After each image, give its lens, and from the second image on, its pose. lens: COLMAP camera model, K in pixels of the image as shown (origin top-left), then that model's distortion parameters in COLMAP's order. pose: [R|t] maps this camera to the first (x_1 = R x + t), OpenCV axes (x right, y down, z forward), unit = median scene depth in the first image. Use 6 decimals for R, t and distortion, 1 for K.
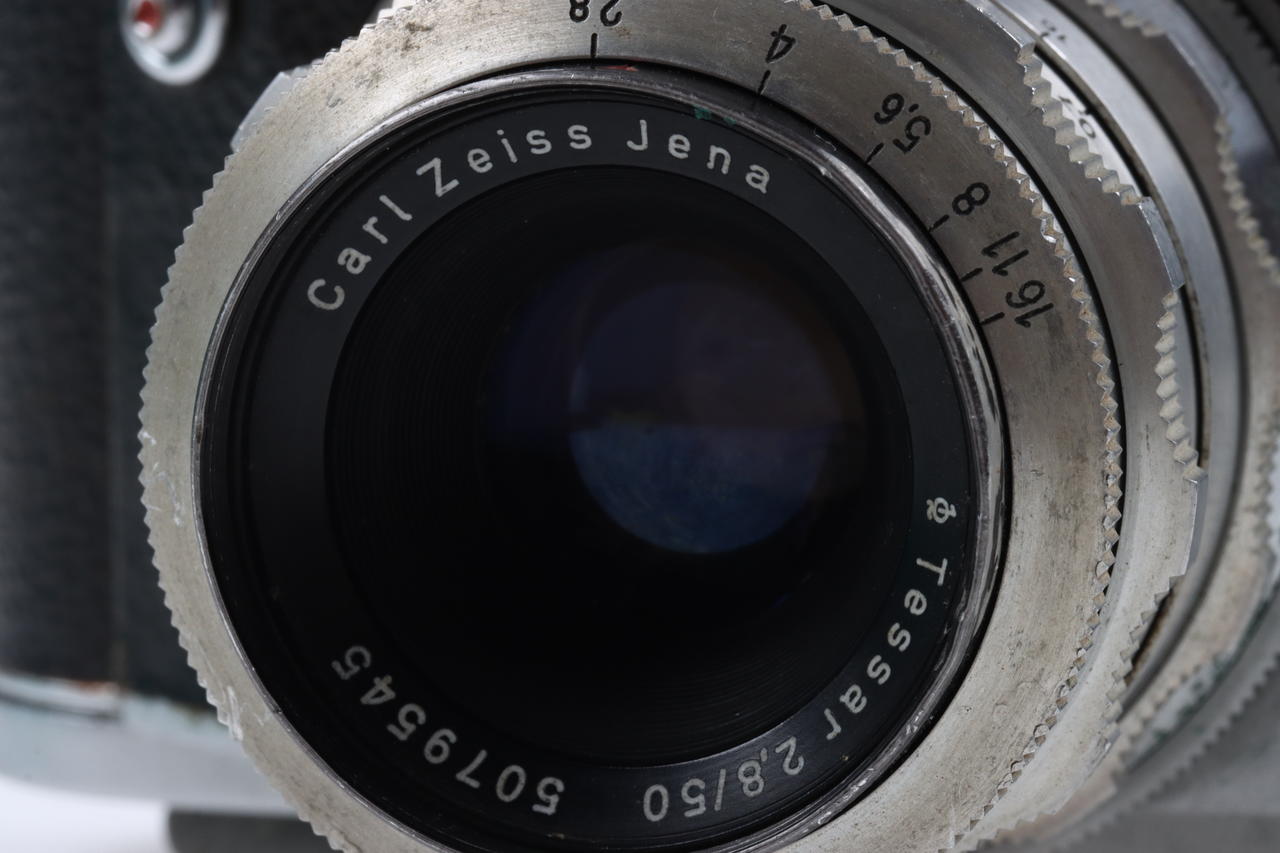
lens RADIAL K [[5883.7, 0, 640.0], [0, 5883.7, 426.5], [0, 0, 1]] dist [0.019289, -10.302159]
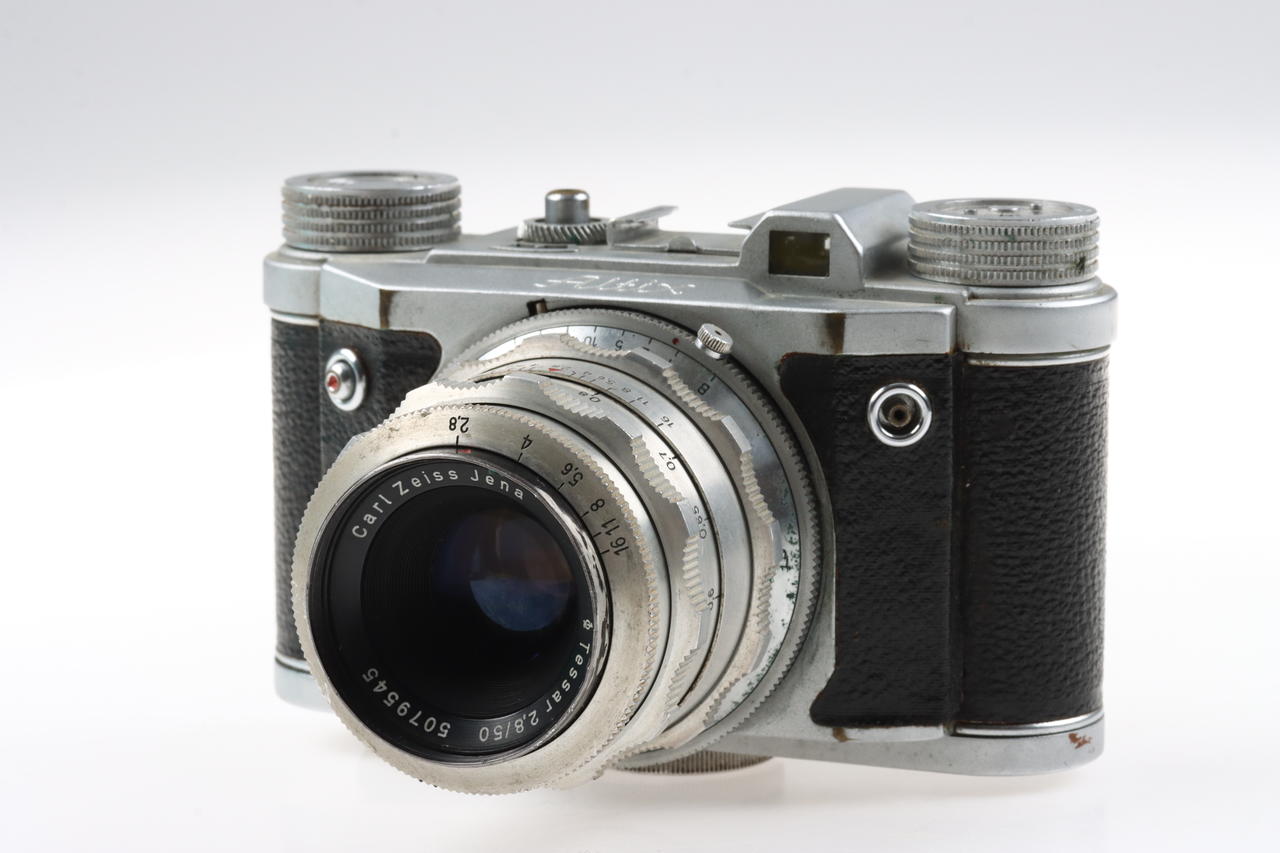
lens RADIAL K [[5883.7, 0, 640.0], [0, 5883.7, 426.5], [0, 0, 1]] dist [0.019289, -10.302159]
pose [[0.988654, 0.019241, -0.148971, 0.448678], [-0.012342, 0.998814, 0.047098, -0.190803], [0.149700, -0.044725, 0.987719, -1.507472]]
